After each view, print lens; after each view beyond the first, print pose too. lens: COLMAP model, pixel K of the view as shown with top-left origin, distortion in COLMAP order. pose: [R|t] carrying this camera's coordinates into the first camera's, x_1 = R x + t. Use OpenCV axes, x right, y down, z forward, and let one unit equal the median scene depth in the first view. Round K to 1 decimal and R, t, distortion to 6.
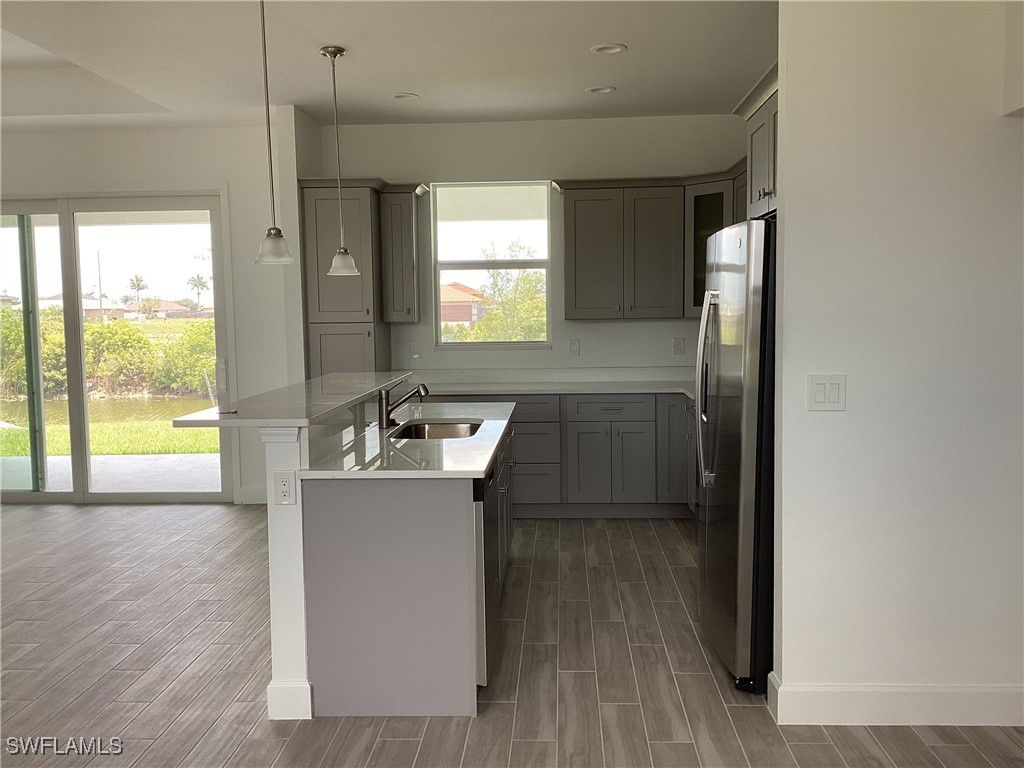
lens RADIAL K [[935.6, 0, 512.0], [0, 935.6, 384.0], [0, 0, 1]] dist [0.117071, -0.233003]
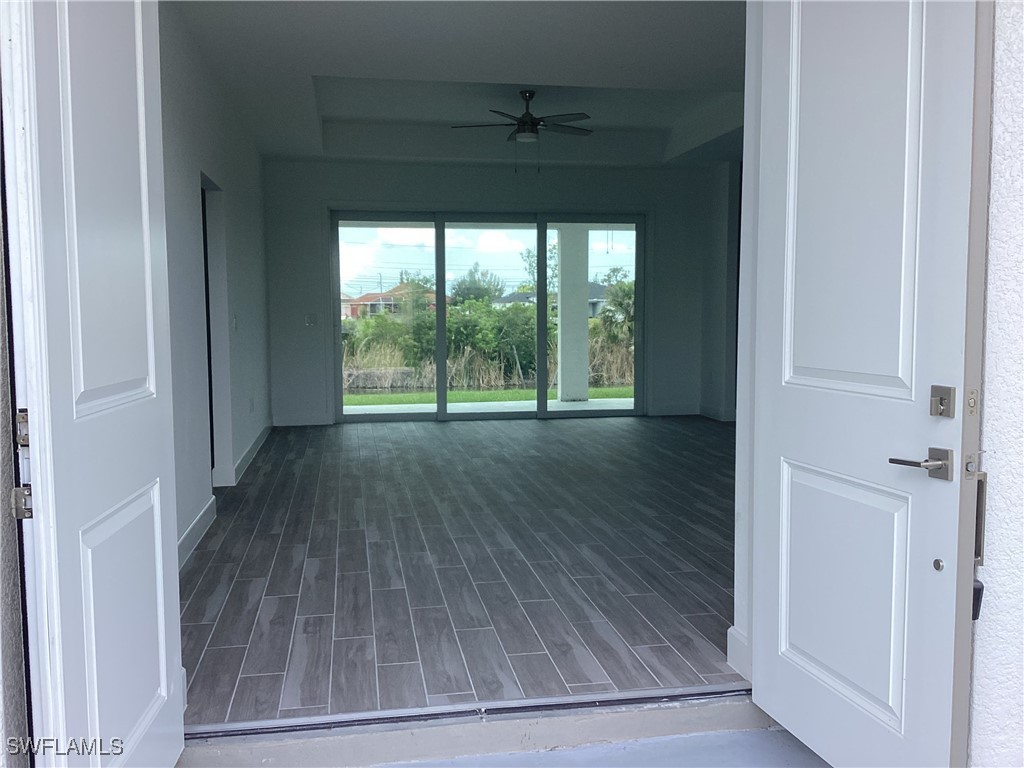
lens RADIAL K [[935.6, 0, 512.0], [0, 935.6, 384.0], [0, 0, 1]] dist [0.117071, -0.233003]
pose [[0.972353, -0.008557, 0.233357, -0.981440], [0.009535, 0.999950, -0.003063, 0.088418], [-0.233319, 0.005203, 0.972386, -0.487355]]
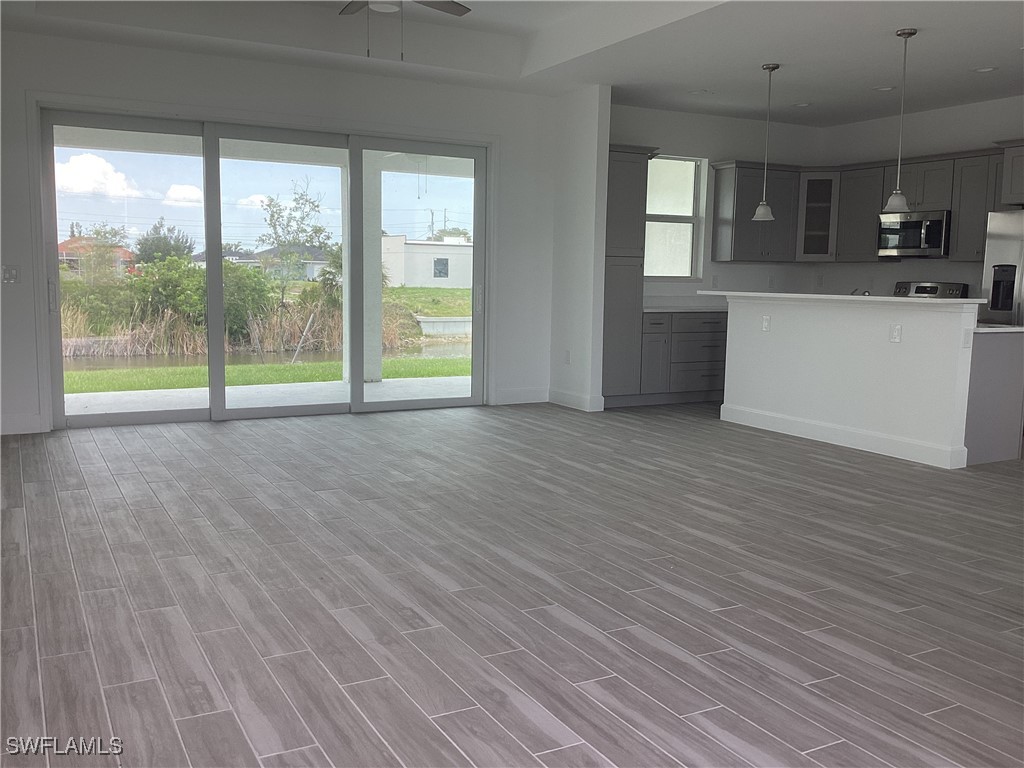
lens RADIAL K [[935.6, 0, 512.0], [0, 935.6, 384.0], [0, 0, 1]] dist [0.117071, -0.233003]
pose [[0.852483, -0.032808, 0.521725, -1.019115], [0.014607, 0.999134, 0.038962, 0.060537], [-0.522551, -0.025593, 0.852224, -0.047421]]
